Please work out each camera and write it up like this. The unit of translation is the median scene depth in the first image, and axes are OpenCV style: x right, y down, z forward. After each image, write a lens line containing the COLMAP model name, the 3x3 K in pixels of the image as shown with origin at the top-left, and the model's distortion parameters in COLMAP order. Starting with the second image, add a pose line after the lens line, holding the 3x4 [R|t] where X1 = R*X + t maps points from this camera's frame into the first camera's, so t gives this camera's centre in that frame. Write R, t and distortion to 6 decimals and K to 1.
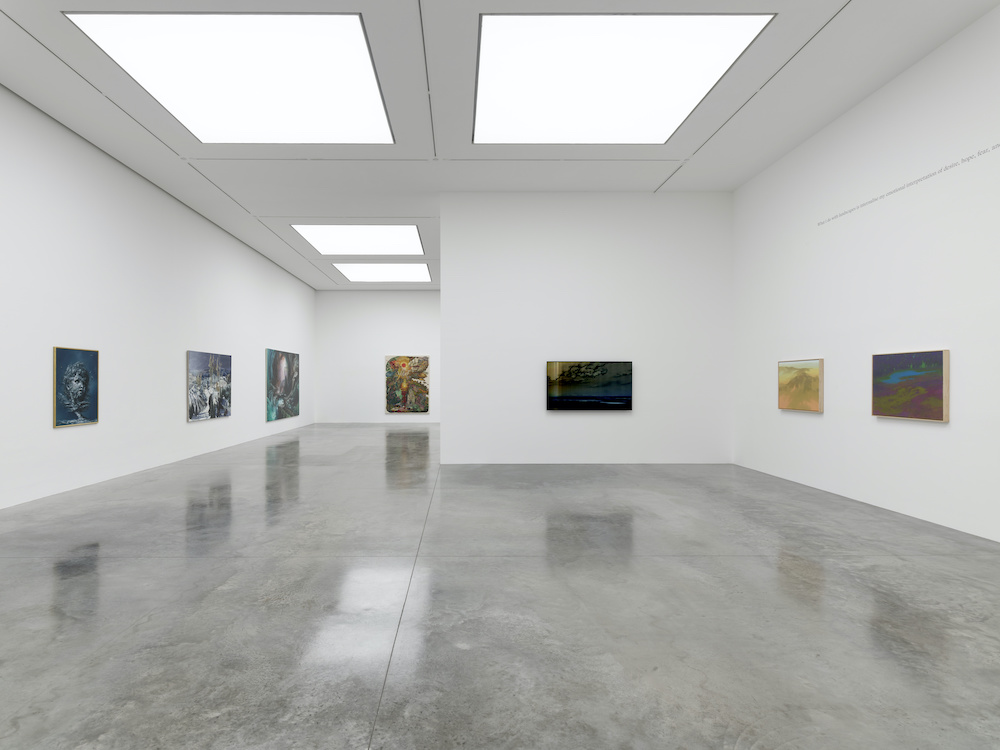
lens RADIAL K [[545.4, 0, 497.0], [0, 545.4, 376.5], [0, 0, 1]] dist [0.003164, -0.000973]
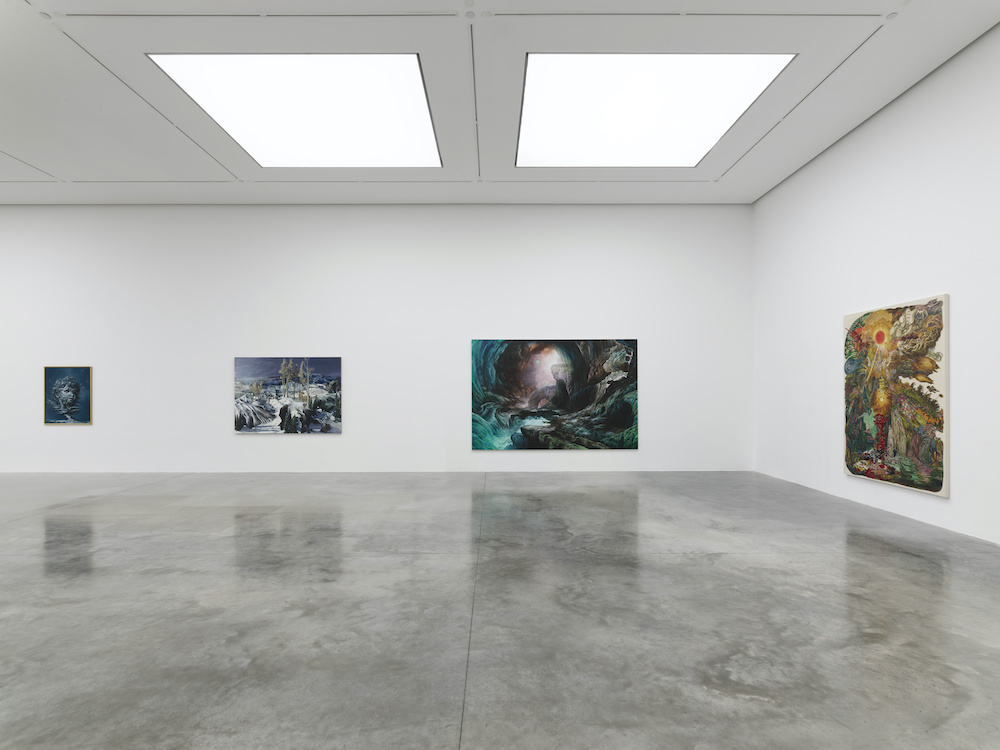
lens RADIAL K [[545.4, 0, 497.2], [0, 545.4, 382.2], [0, 0, 1]] dist [0.003164, -0.000973]
pose [[-0.067520, -0.017835, -0.997558, 0.177799], [0.013893, 0.999726, -0.018814, 0.009818], [0.997621, -0.015130, -0.067254, 0.790447]]
